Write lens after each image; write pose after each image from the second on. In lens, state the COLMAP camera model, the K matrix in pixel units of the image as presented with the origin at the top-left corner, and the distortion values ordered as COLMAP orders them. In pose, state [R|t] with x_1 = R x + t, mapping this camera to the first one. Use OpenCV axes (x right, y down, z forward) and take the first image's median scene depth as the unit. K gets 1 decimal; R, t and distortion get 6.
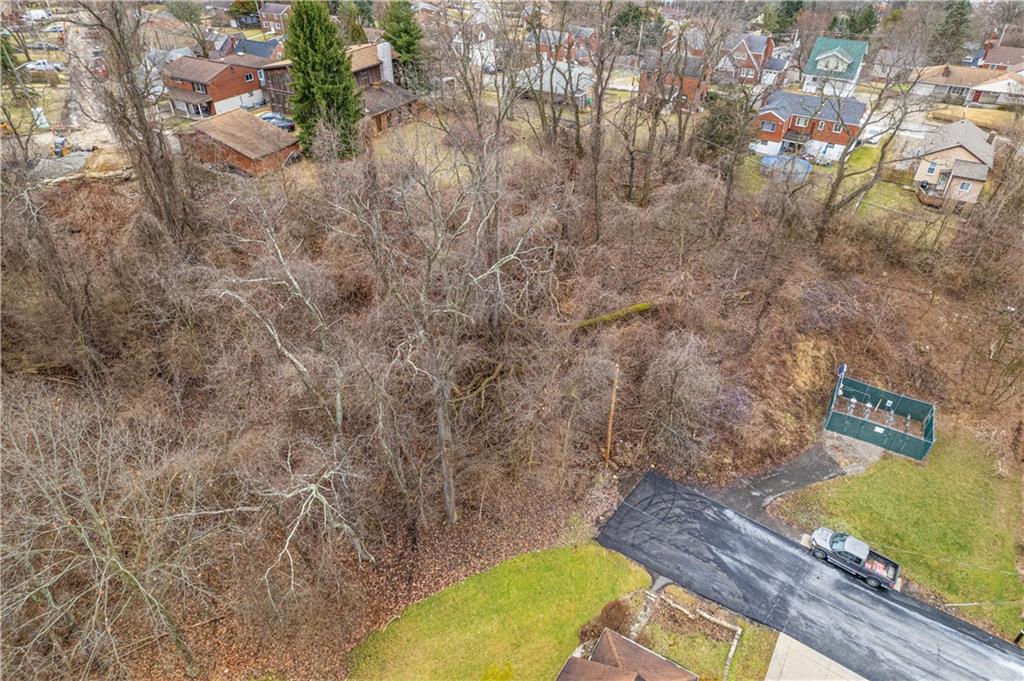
lens RADIAL K [[654.8, 0, 515.0], [0, 654.8, 342.5], [0, 0, 1]] dist [-0.045800, 0.031263]
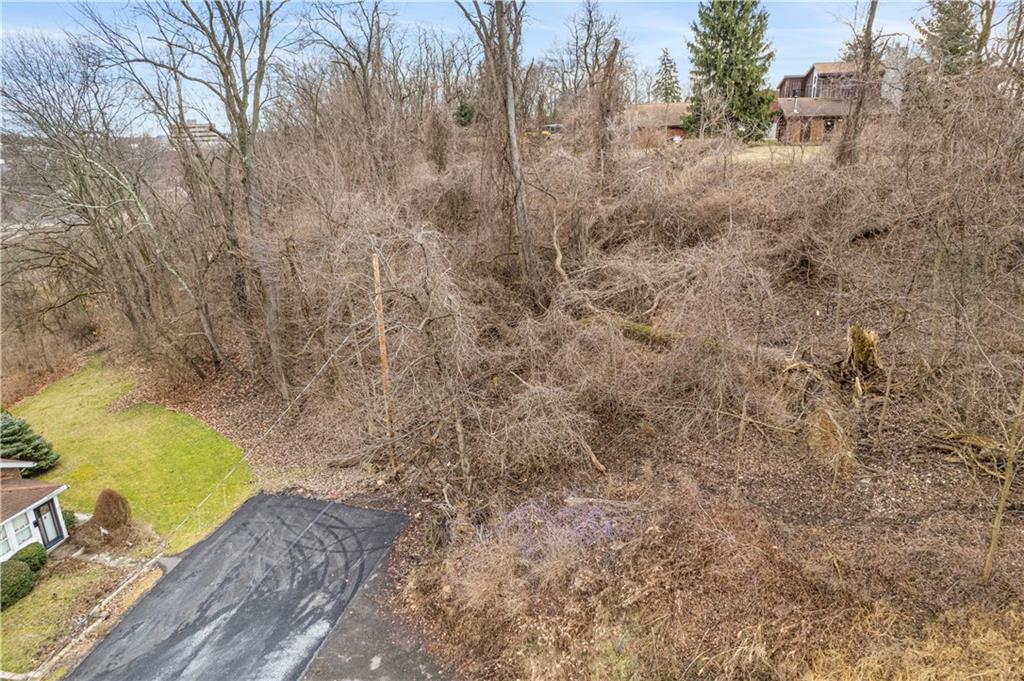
lens RADIAL K [[654.8, 0, 495.8], [0, 654.8, 340.4], [0, 0, 1]] dist [-0.045800, 0.031263]
pose [[0.287076, 0.277741, -0.916759, 0.759090], [-0.537512, 0.838877, 0.085828, -0.013827], [0.792886, 0.468130, 0.390111, 0.863239]]
